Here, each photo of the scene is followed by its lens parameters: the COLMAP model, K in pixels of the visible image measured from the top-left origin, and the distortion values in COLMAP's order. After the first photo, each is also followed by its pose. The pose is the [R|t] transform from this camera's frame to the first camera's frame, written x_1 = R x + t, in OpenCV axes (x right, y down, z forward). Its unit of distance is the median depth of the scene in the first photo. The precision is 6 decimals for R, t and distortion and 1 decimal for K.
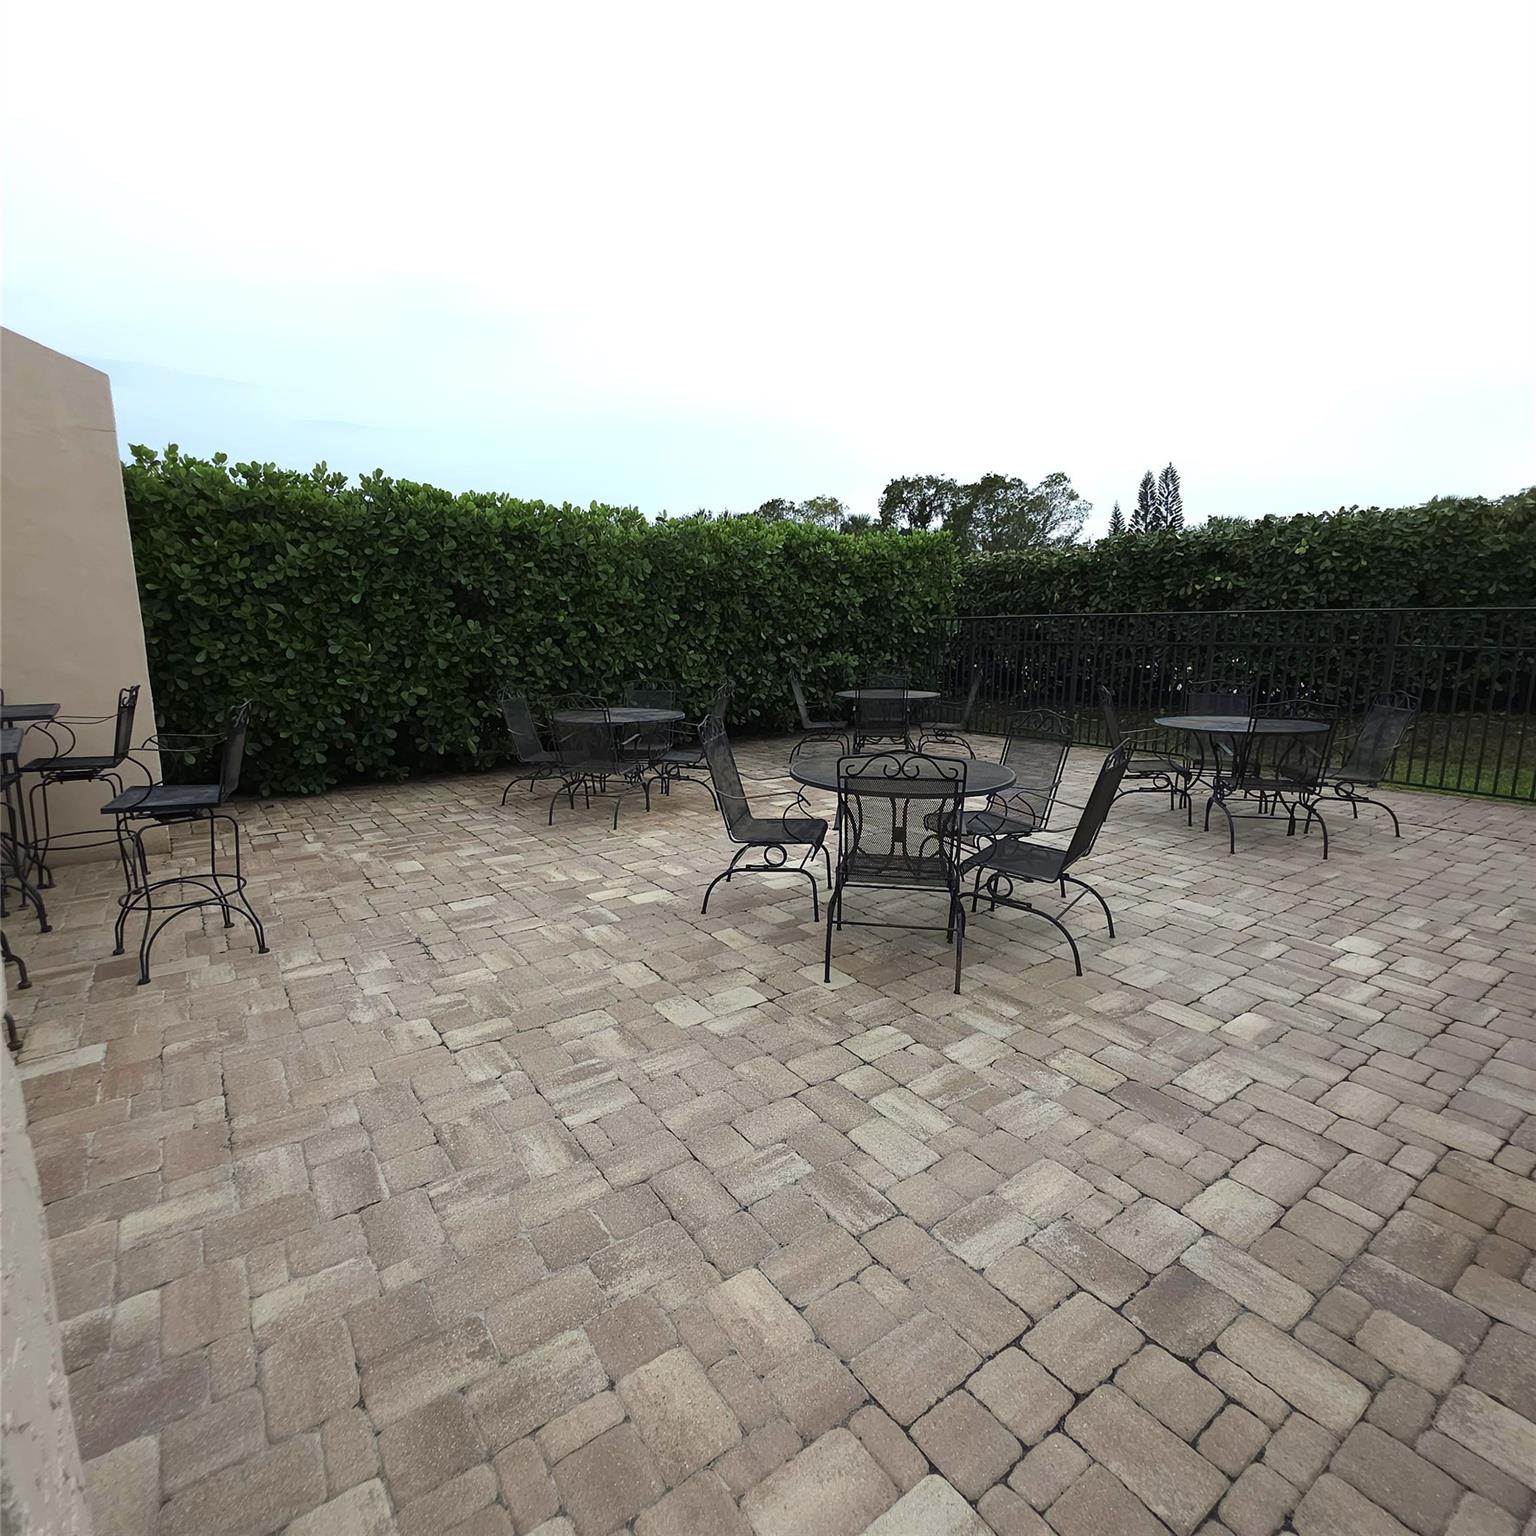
lens RADIAL K [[821.9, 0, 760.7], [0, 821.9, 768.1], [0, 0, 1]] dist [0.007699, -0.006885]
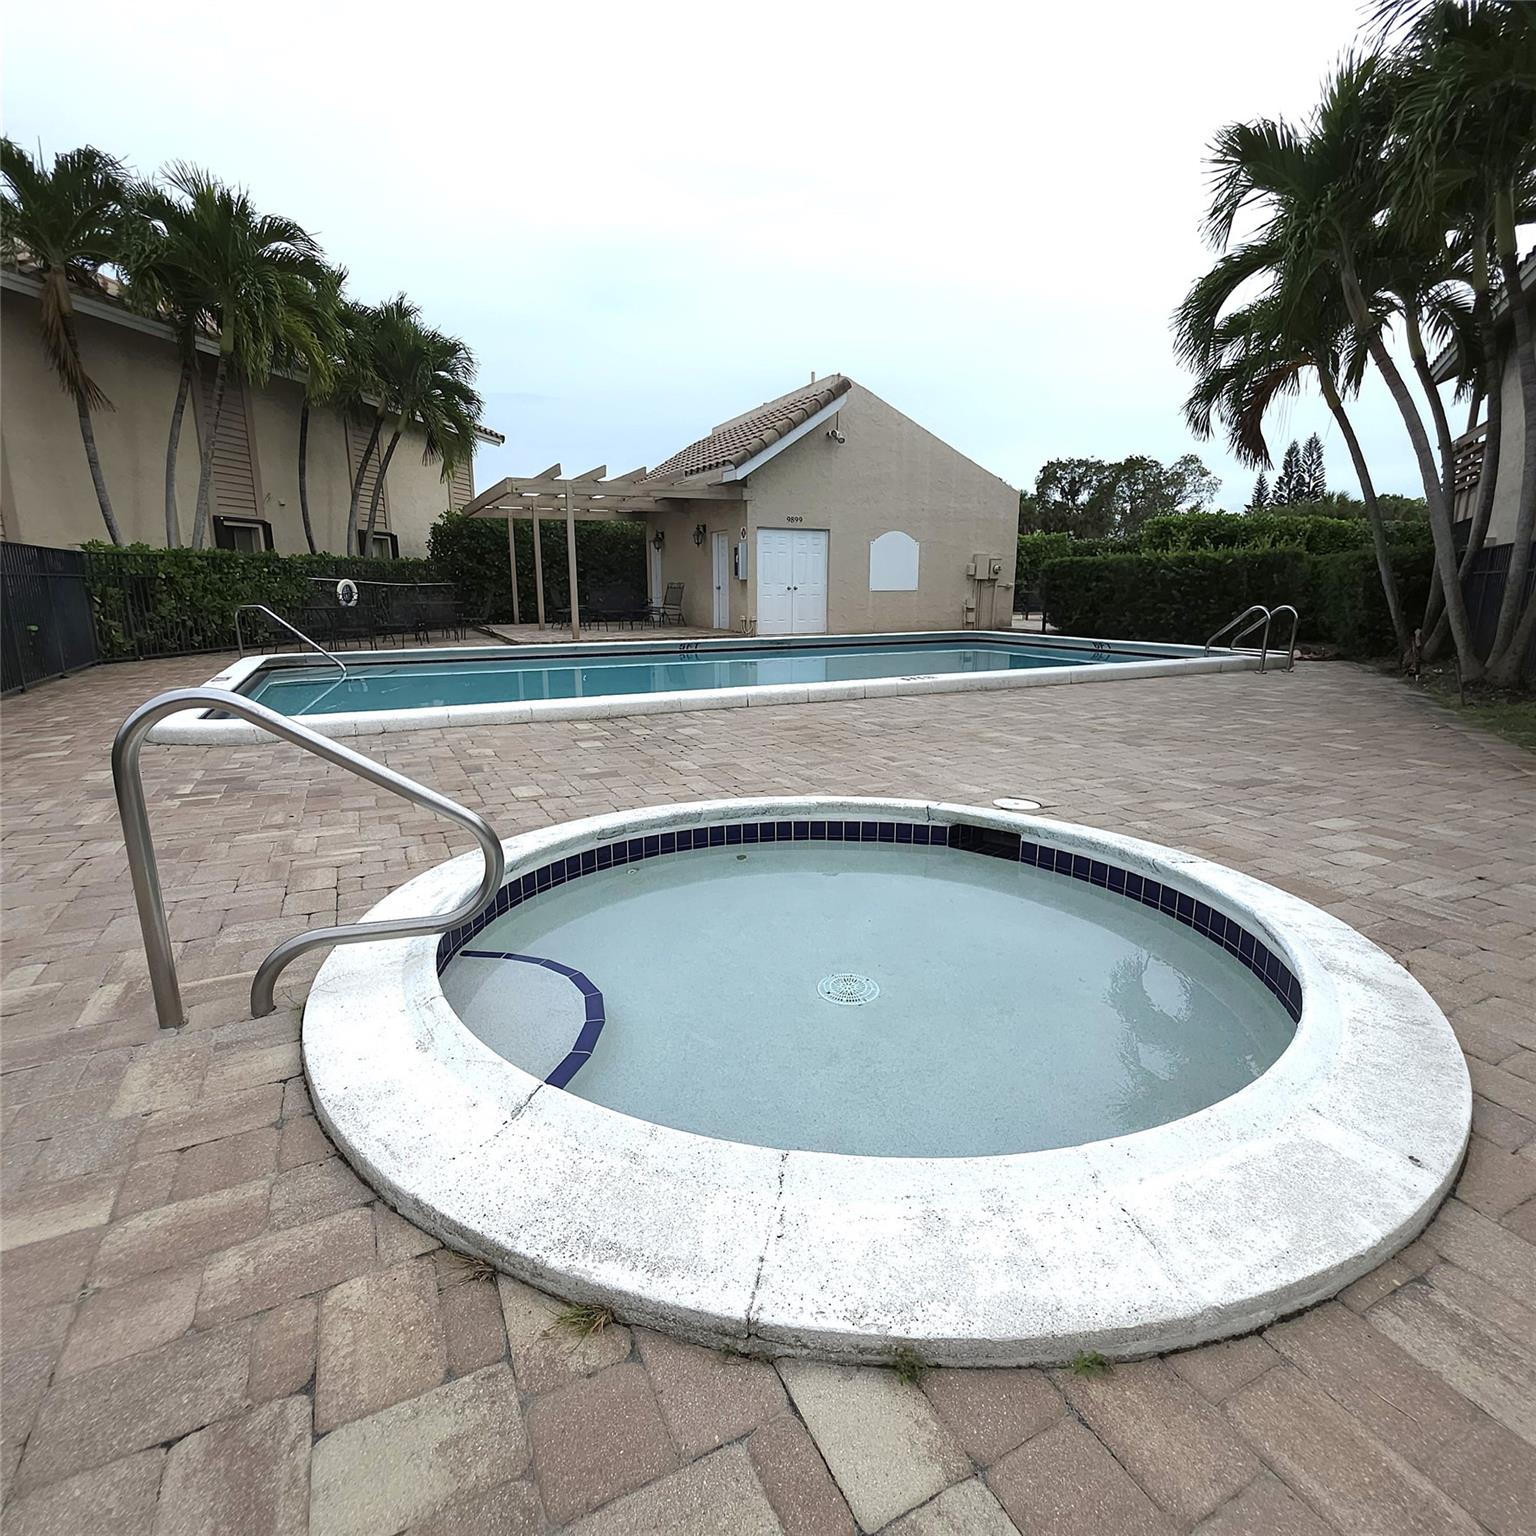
lens RADIAL K [[821.9, 0, 755.0], [0, 821.9, 762.9], [0, 0, 1]] dist [0.007699, -0.006885]
pose [[0.985313, 0.038311, -0.166406, -0.045517], [-0.031684, 0.998602, 0.042299, 0.055393], [0.167794, -0.036405, 0.985150, -0.276631]]
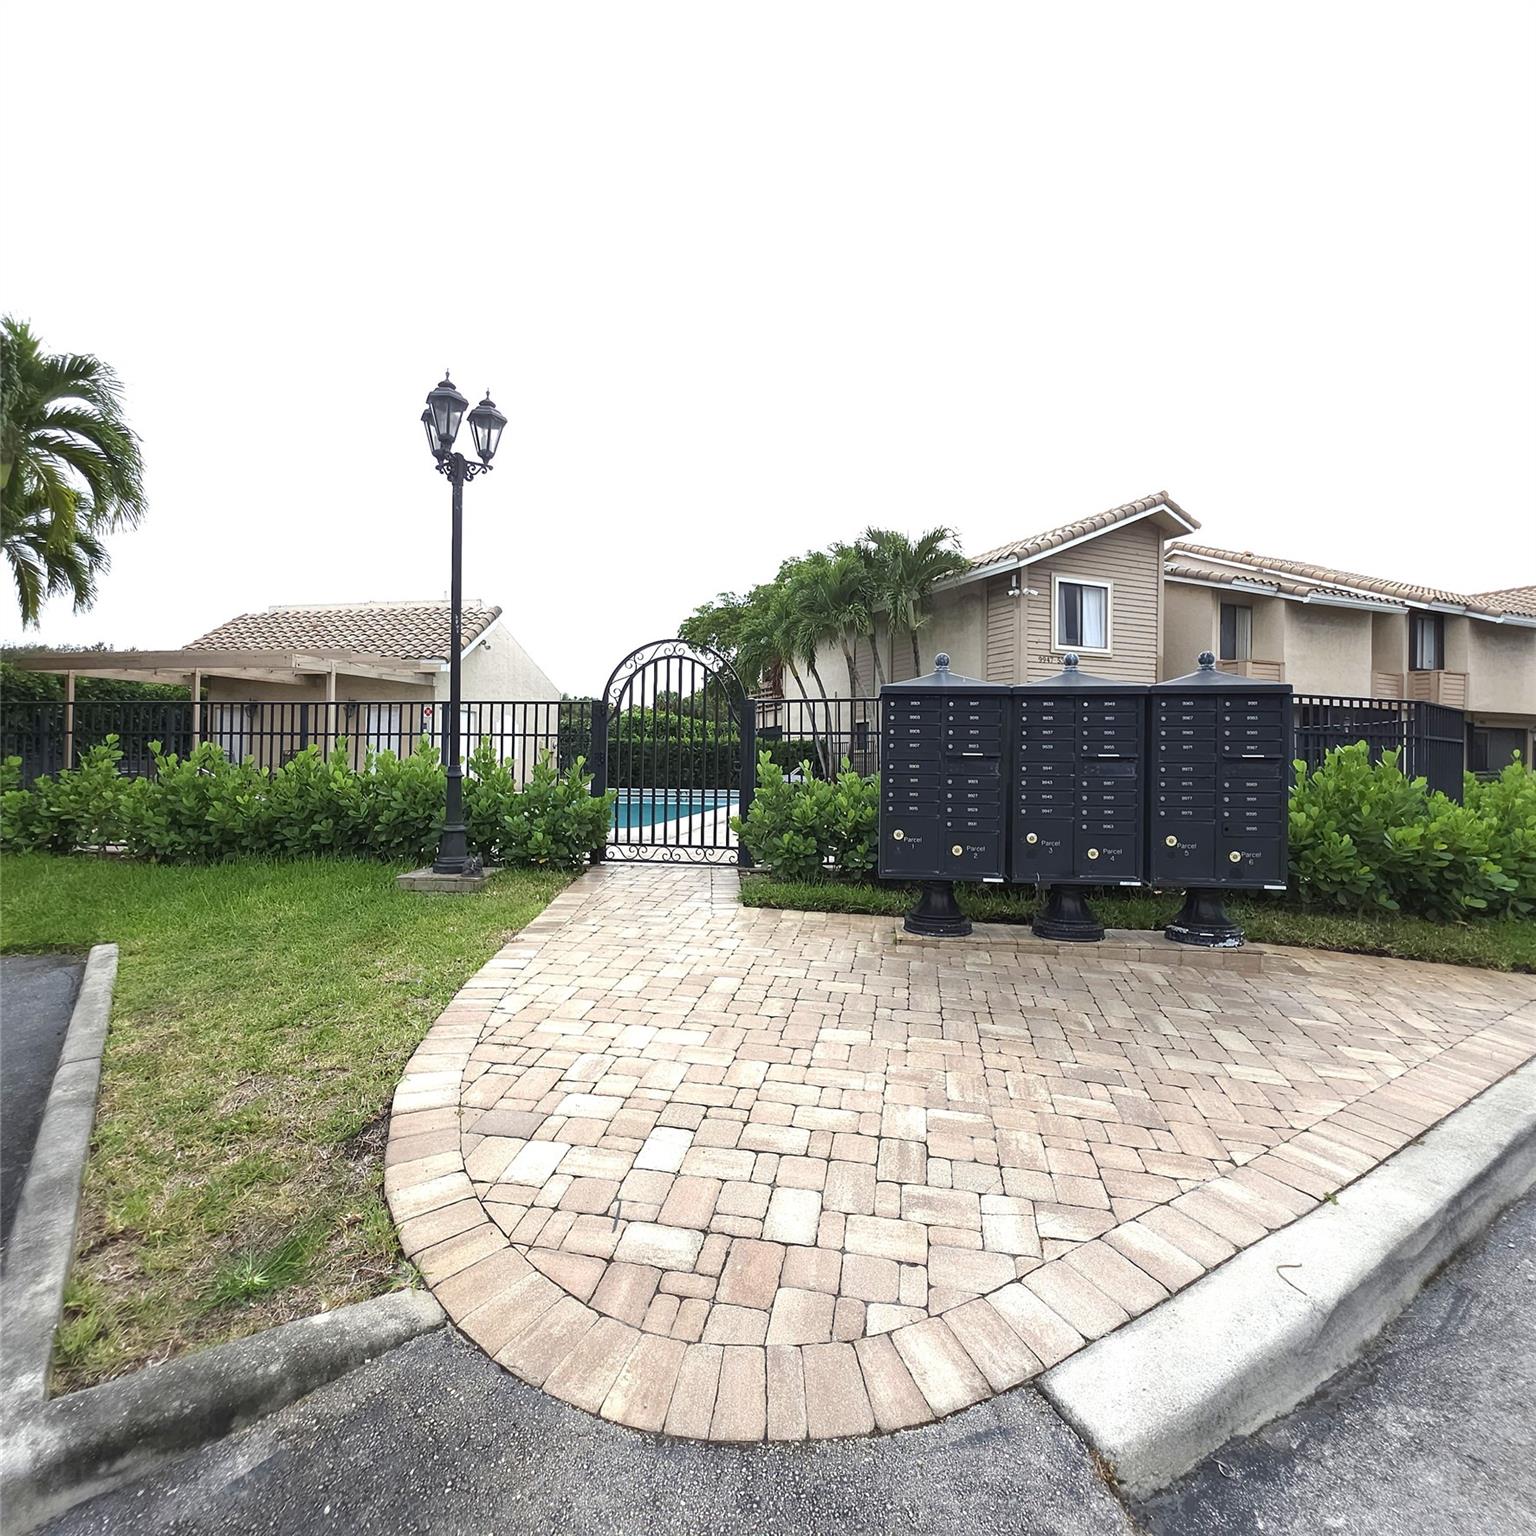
lens RADIAL K [[821.9, 0, 769.2], [0, 821.9, 761.0], [0, 0, 1]] dist [0.007699, -0.006885]
pose [[0.722100, 0.010013, 0.691716, -0.193806], [0.110334, 0.985429, -0.129446, 0.065754], [-0.682933, 0.169793, 0.710473, -0.320038]]
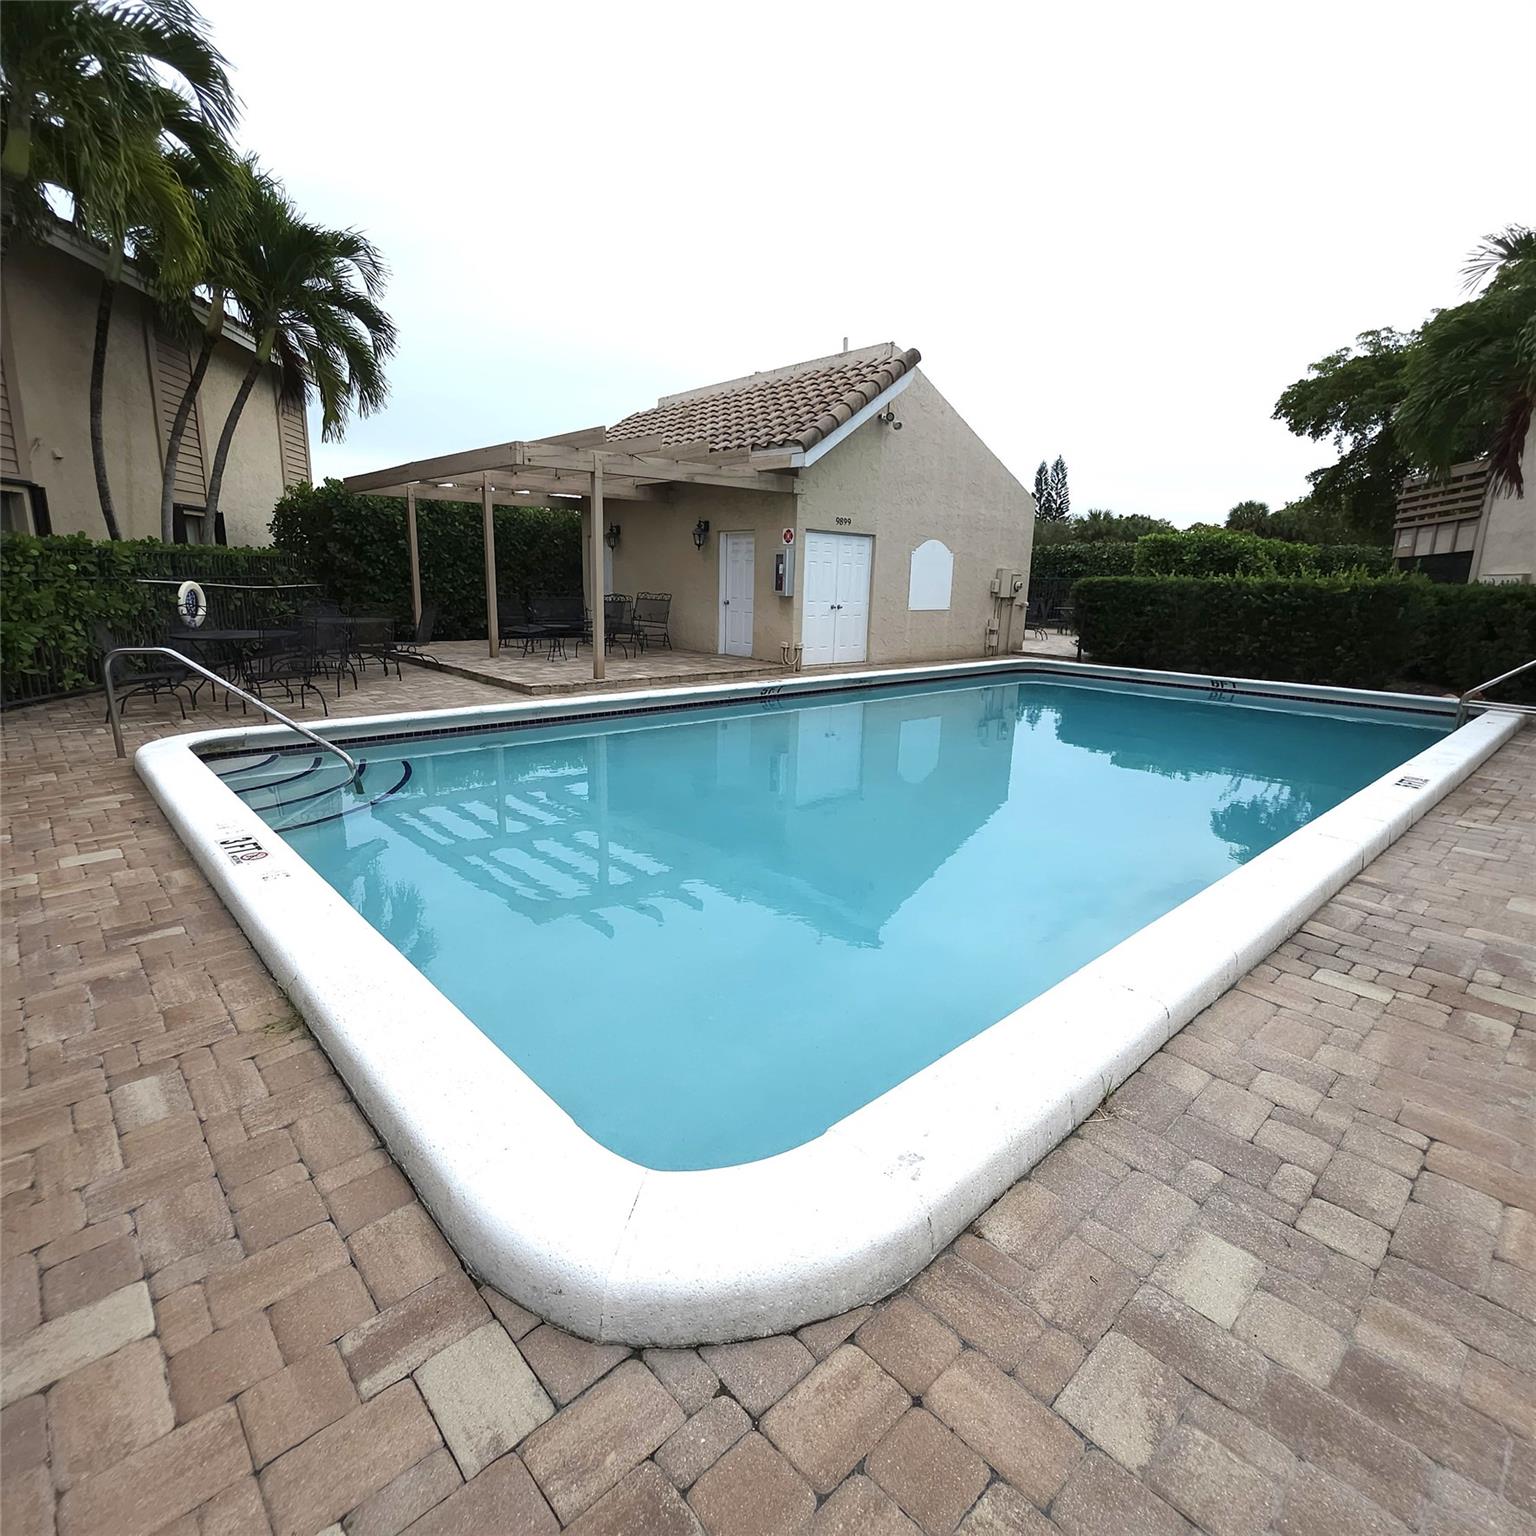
lens RADIAL K [[821.9, 0, 760.4], [0, 821.9, 763.6], [0, 0, 1]] dist [0.007699, -0.006885]
pose [[0.992754, 0.002930, 0.120130, -0.114620], [-0.008495, 0.998912, 0.045845, 0.042535], [-0.119865, -0.046533, 0.991699, -0.227867]]
